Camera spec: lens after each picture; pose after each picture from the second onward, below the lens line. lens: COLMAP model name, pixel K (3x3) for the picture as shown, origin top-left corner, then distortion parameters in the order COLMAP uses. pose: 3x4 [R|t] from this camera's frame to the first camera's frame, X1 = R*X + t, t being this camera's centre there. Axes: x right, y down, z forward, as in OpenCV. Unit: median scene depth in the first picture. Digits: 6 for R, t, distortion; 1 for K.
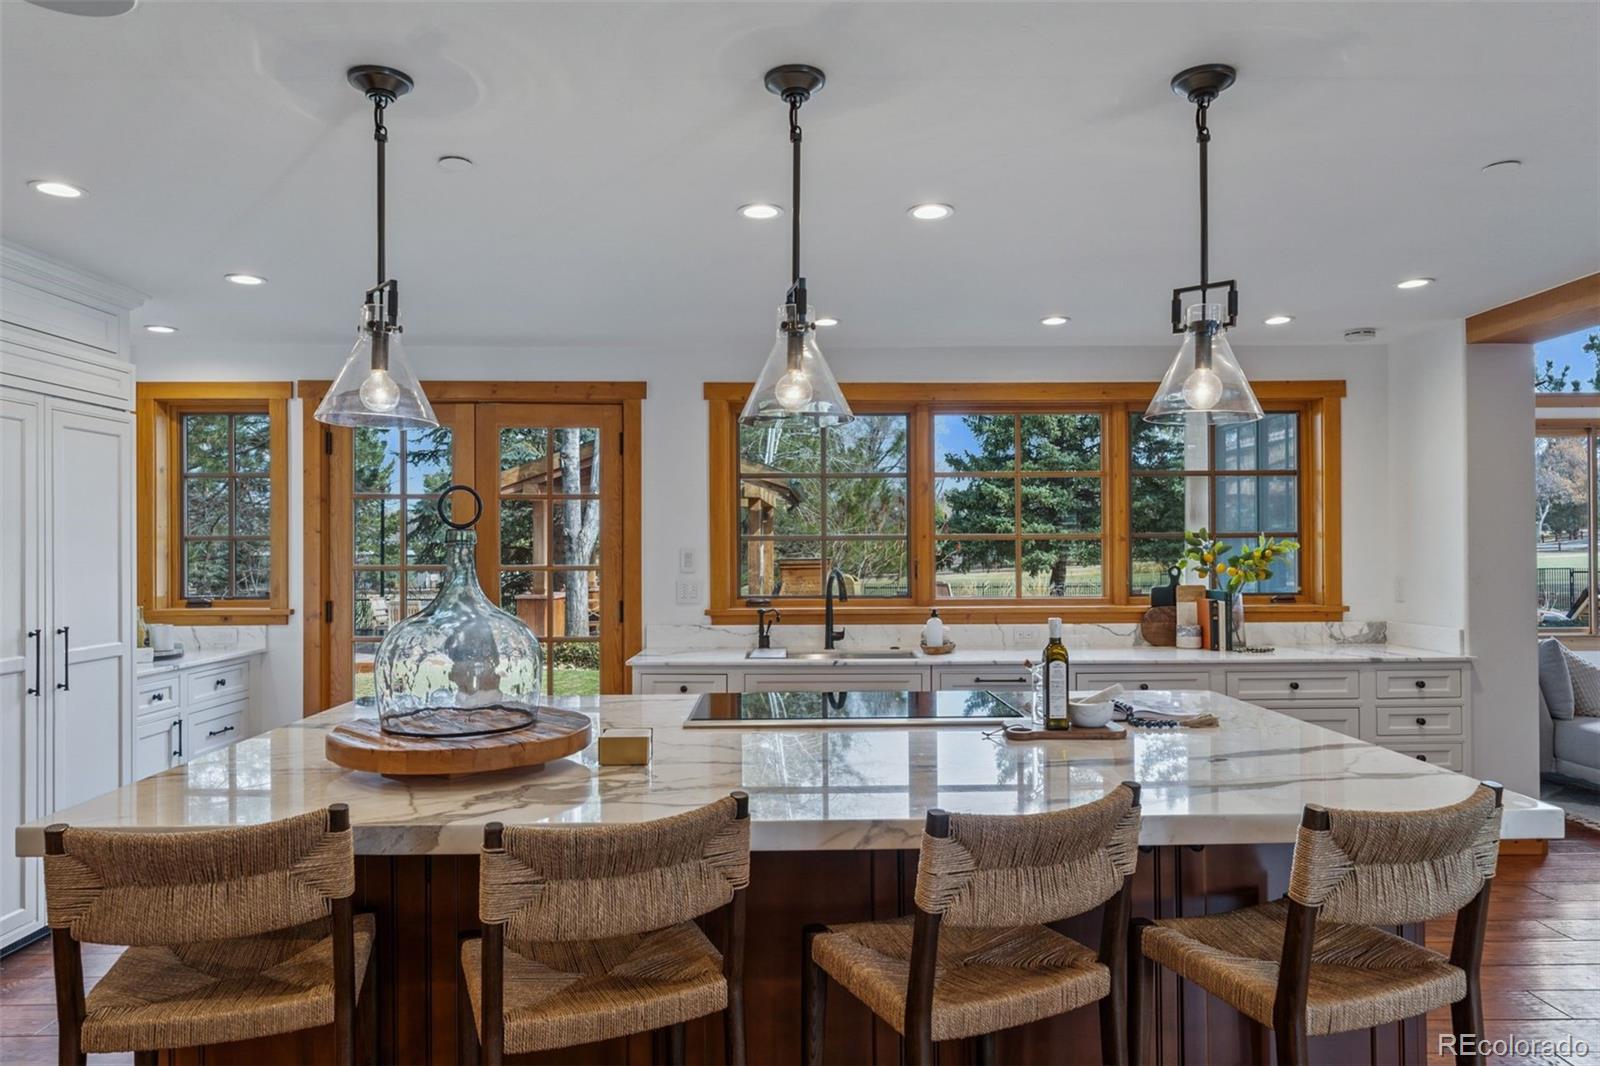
lens RADIAL K [[1037.2, 0, 801.0], [0, 1037.2, 545.4], [0, 0, 1]] dist [0.002502, 0.004184]
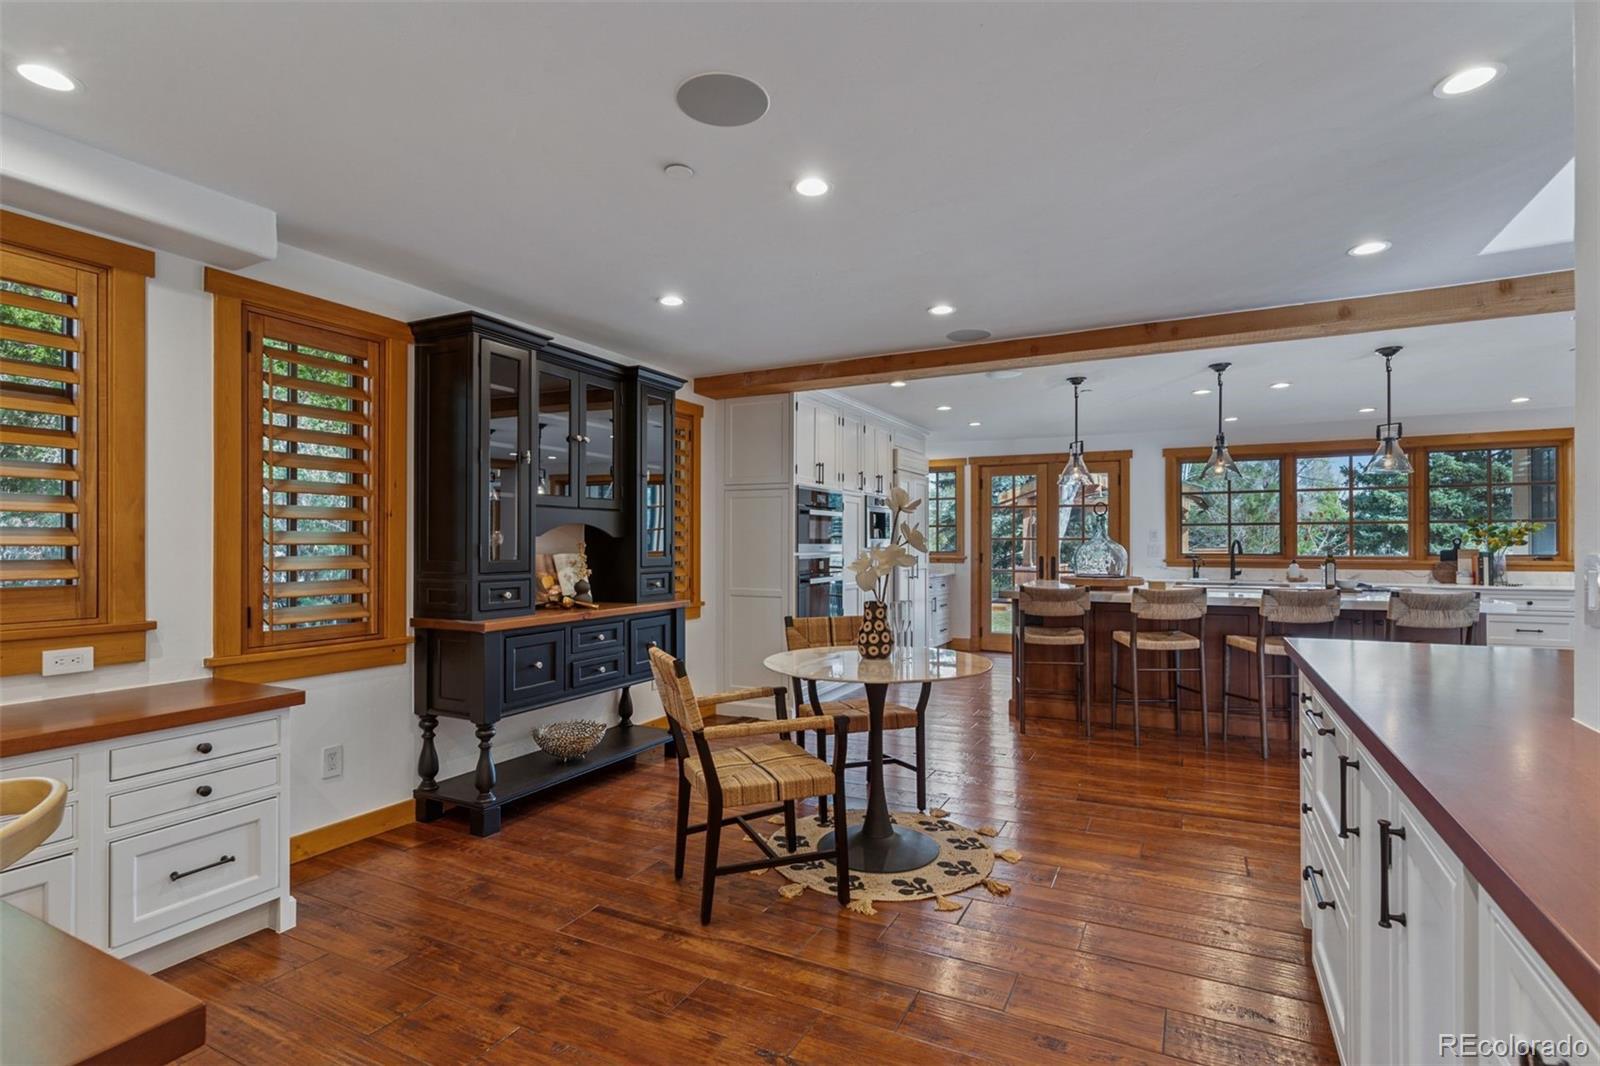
lens RADIAL K [[768.9, 0, 800.6], [0, 768.9, 542.3], [0, 0, 1]] dist [0.001853, 0.000052]
pose [[0.885182, 0.003178, -0.465234, -0.019653], [-0.003607, 0.999993, -0.000032, 0.031169], [0.465230, 0.001707, 0.885188, -0.687895]]
